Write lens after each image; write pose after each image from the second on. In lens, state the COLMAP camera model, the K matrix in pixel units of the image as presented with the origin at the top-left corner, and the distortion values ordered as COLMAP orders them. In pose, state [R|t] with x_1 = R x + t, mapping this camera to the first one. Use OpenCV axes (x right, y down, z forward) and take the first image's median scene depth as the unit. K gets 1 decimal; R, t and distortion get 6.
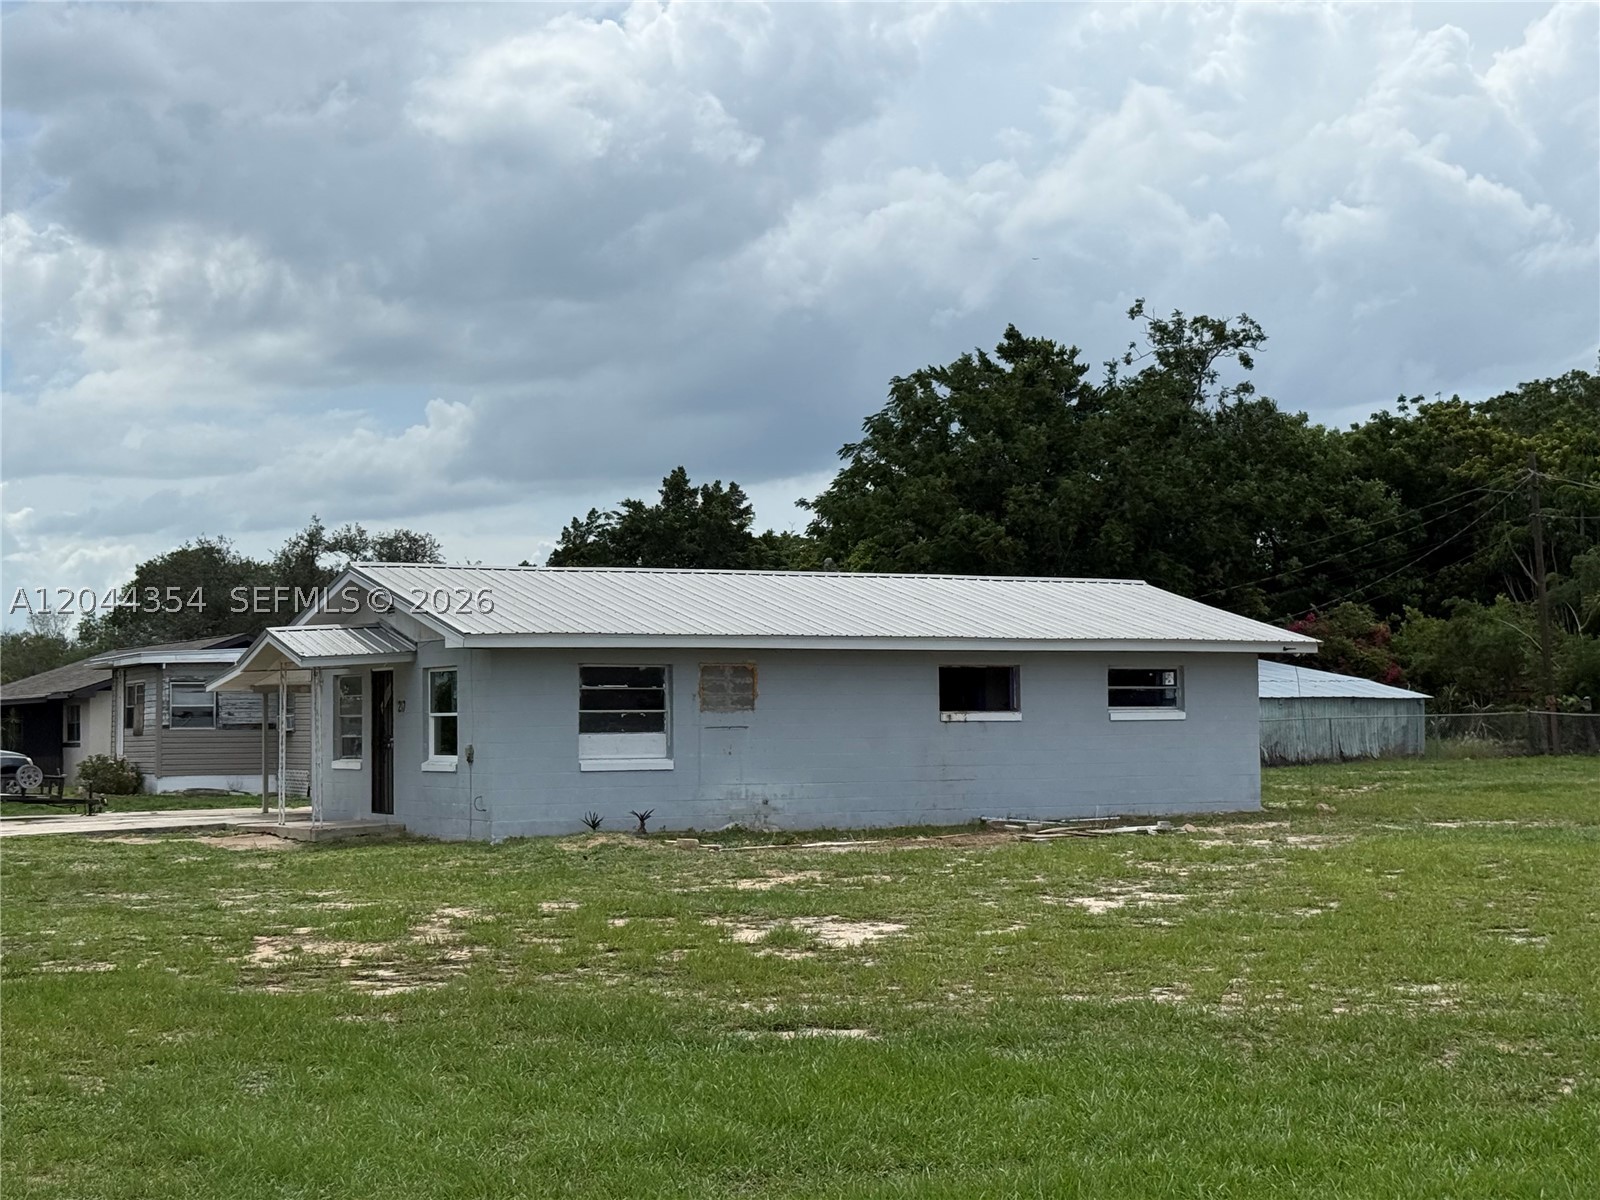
lens RADIAL K [[2661.9, 0, 802.1], [0, 2661.9, 594.3], [0, 0, 1]] dist [0.140758, 0.000000]
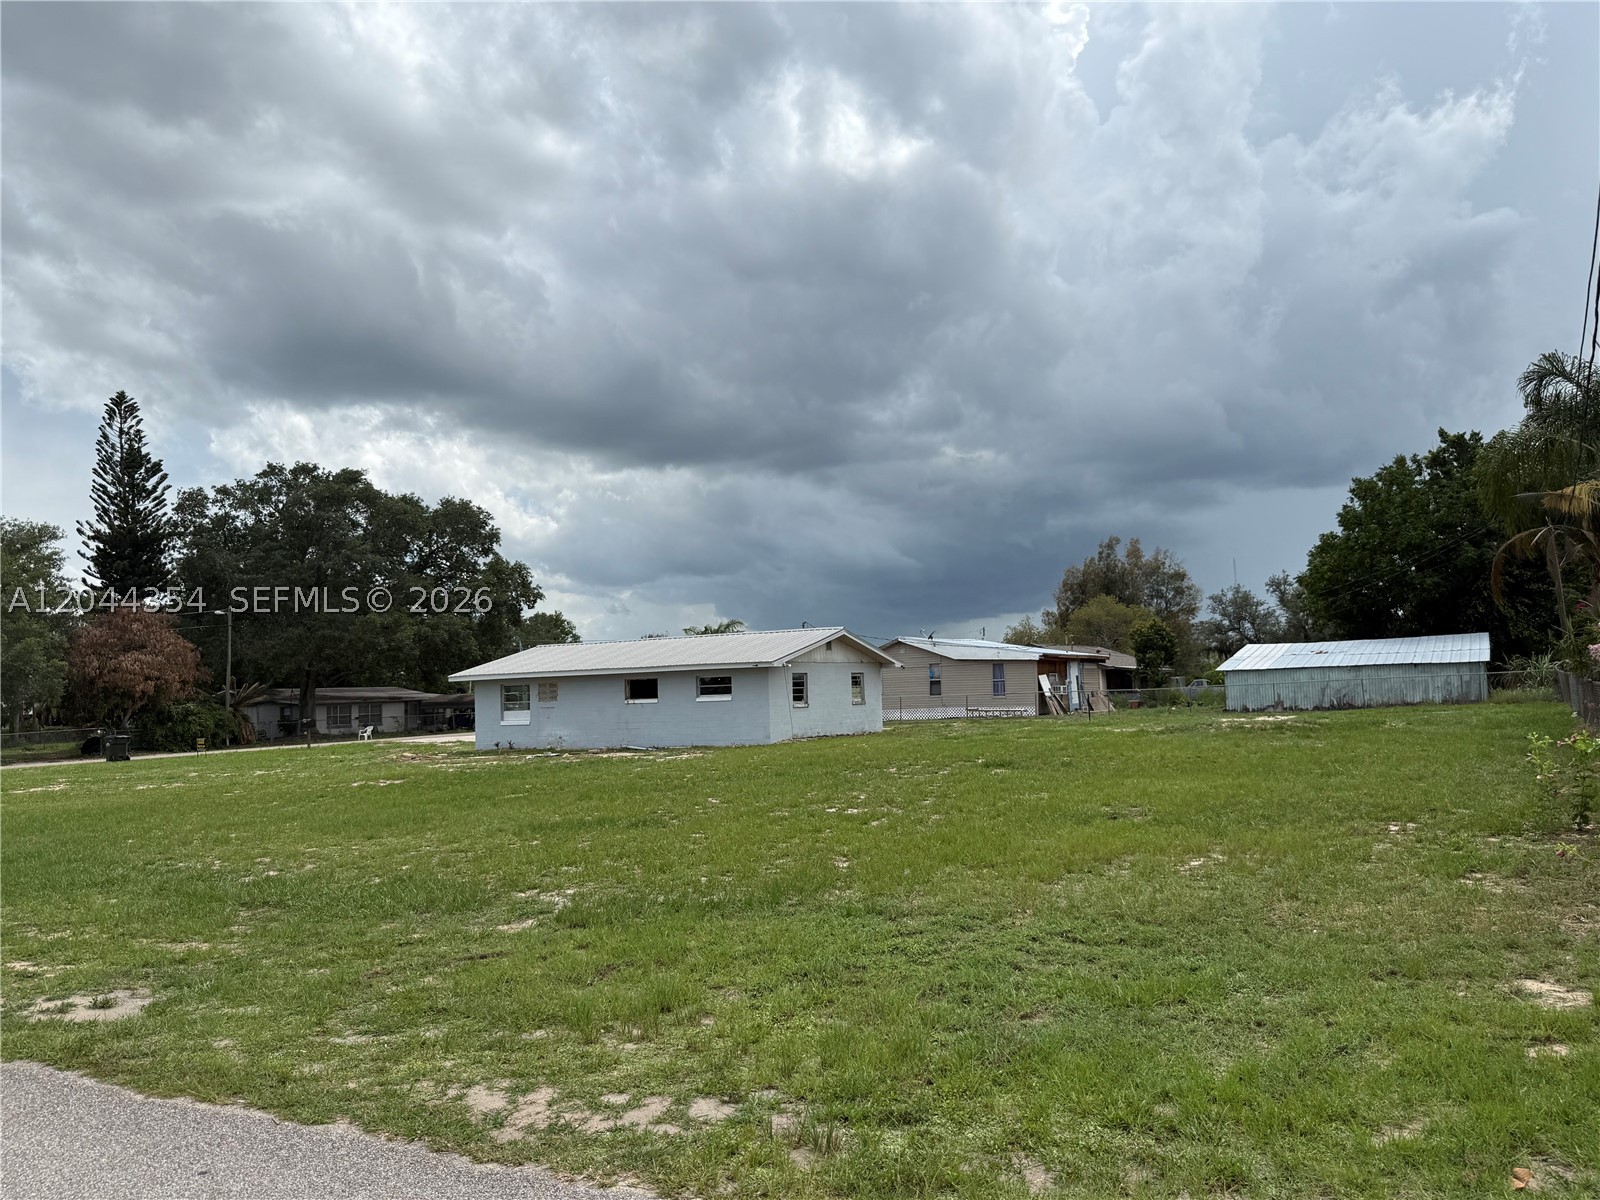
lens RADIAL K [[1223.9, 0, 795.7], [0, 1223.9, 603.8], [0, 0, 1]] dist [0.042960, -0.010640]
pose [[0.549754, -0.068386, -0.832522, 1.082323], [0.068490, 0.996978, -0.036667, 0.010497], [0.832514, -0.036861, 0.552777, 0.560828]]
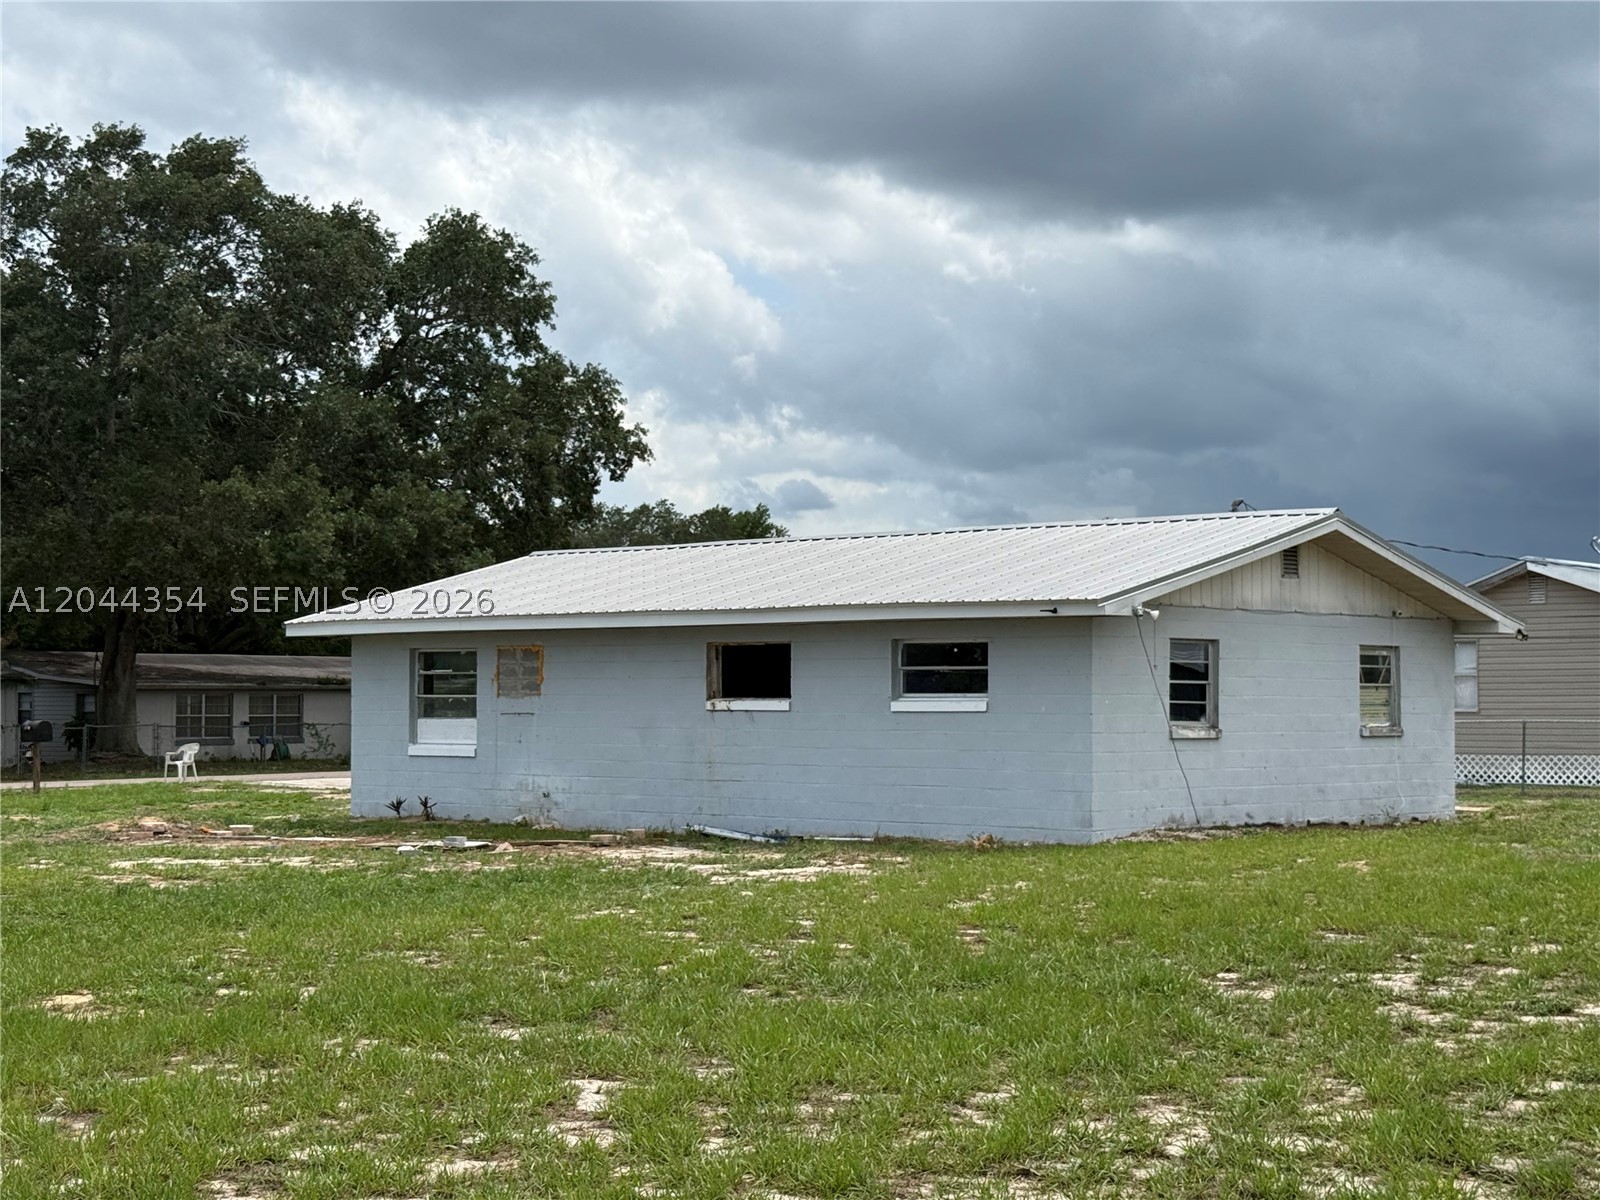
lens RADIAL K [[2536.0, 0, 787.0], [0, 2536.0, 605.2], [0, 0, 1]] dist [0.119064, 0.000000]
pose [[0.360929, -0.026089, -0.932228, 0.848933], [0.040677, 0.999098, -0.012212, 0.026593], [0.931706, -0.033512, 0.361664, 0.770436]]
